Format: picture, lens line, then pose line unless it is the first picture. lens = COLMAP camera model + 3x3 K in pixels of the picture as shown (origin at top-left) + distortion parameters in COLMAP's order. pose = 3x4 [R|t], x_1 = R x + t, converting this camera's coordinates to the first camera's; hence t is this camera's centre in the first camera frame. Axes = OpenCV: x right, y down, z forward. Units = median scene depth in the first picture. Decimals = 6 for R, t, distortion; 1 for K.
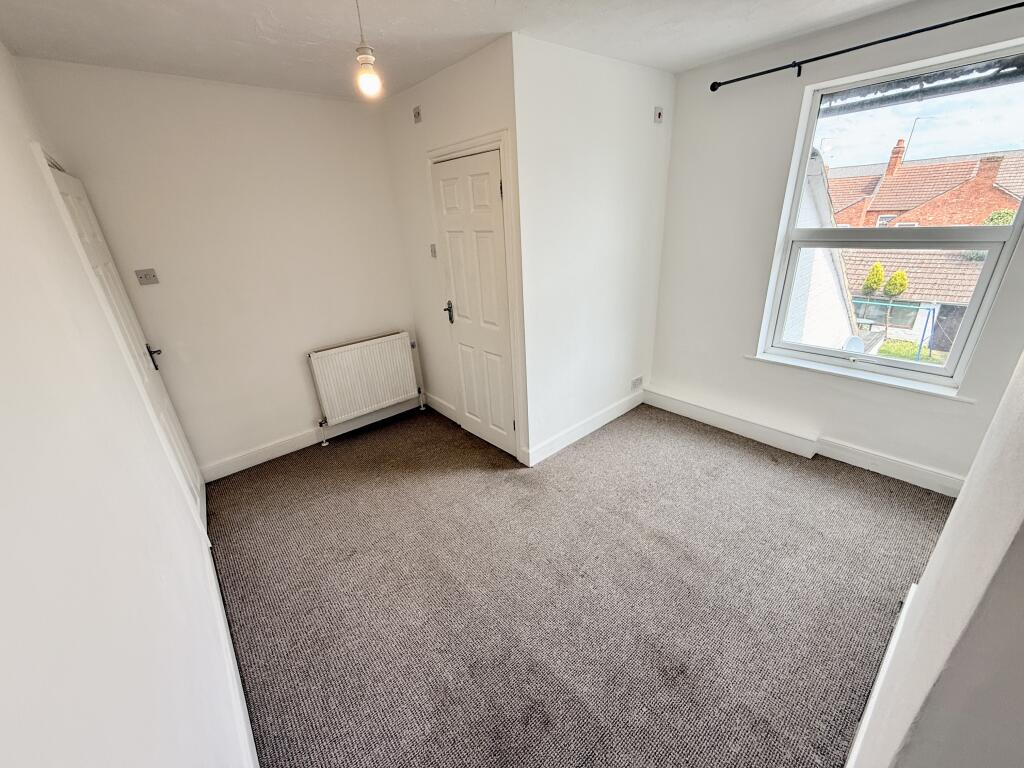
lens RADIAL K [[409.7, 0, 509.7], [0, 409.7, 382.8], [0, 0, 1]] dist [-0.000867, 0.000190]
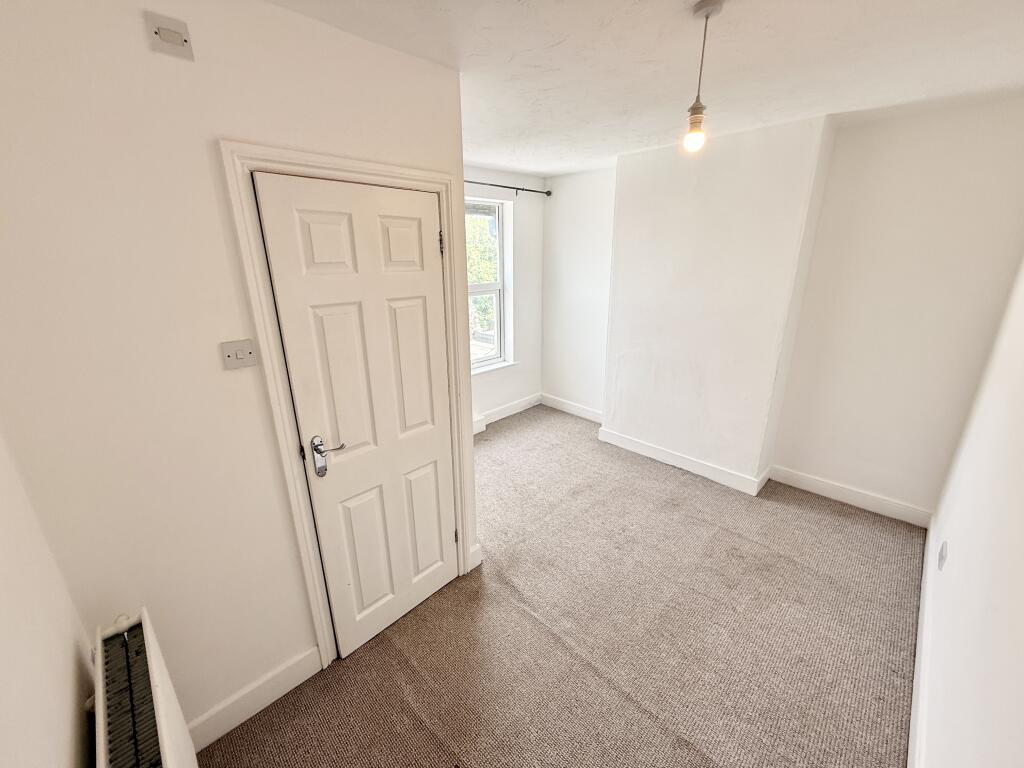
lens RADIAL K [[409.7, 0, 509.7], [0, 409.7, 382.8], [0, 0, 1]] dist [-0.000867, 0.000190]
pose [[-0.077936, -0.242441, 0.967031, -0.761936], [0.398942, 0.881351, 0.253112, -0.346027], [-0.913658, 0.405515, 0.028031, 0.873089]]
